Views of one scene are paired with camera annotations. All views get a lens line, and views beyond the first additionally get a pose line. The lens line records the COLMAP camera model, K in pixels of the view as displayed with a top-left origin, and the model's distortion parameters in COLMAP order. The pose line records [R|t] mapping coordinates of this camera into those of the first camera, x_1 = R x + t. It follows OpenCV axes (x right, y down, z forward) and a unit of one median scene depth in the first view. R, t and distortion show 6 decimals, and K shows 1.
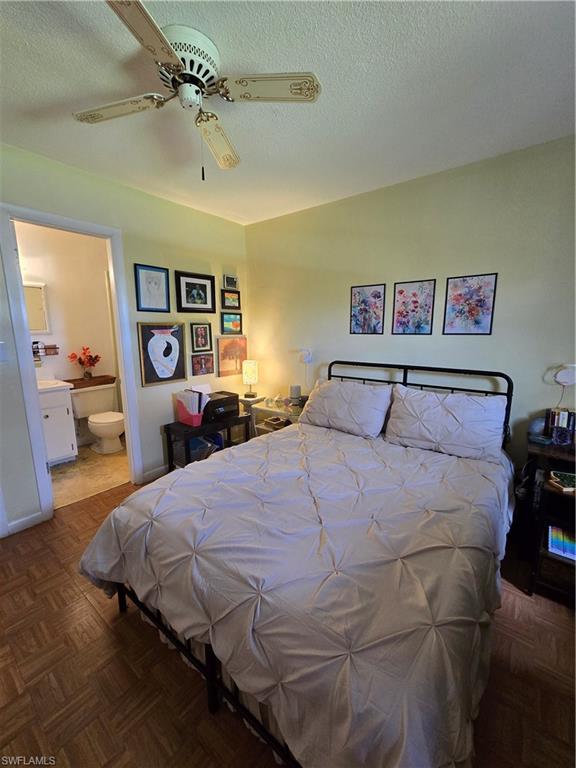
lens RADIAL K [[314.7, 0, 286.8], [0, 314.7, 384.5], [0, 0, 1]] dist [-0.002571, 0.000388]
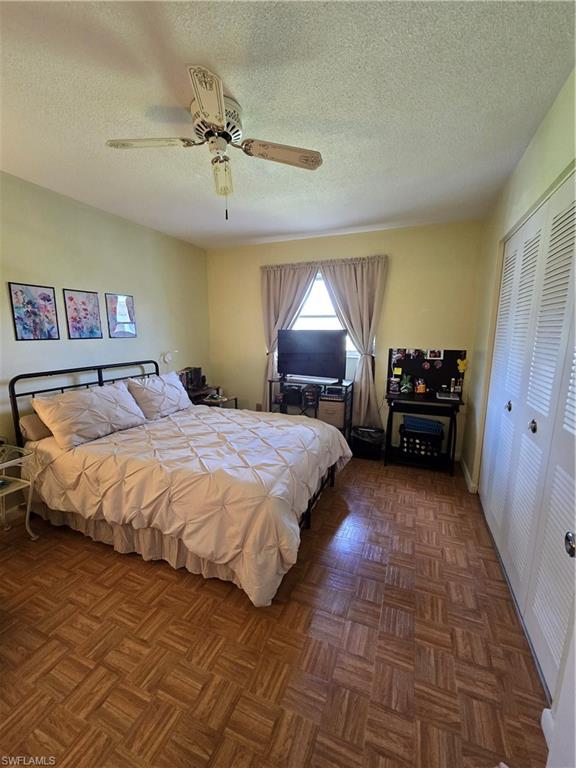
lens RADIAL K [[314.7, 0, 285.9], [0, 314.7, 383.1], [0, 0, 1]] dist [-0.002571, 0.000388]
pose [[-0.270044, -0.154635, 0.950349, -0.822761], [0.174883, 0.962725, 0.206343, -0.109111], [-0.946833, 0.221922, -0.232935, 0.597817]]
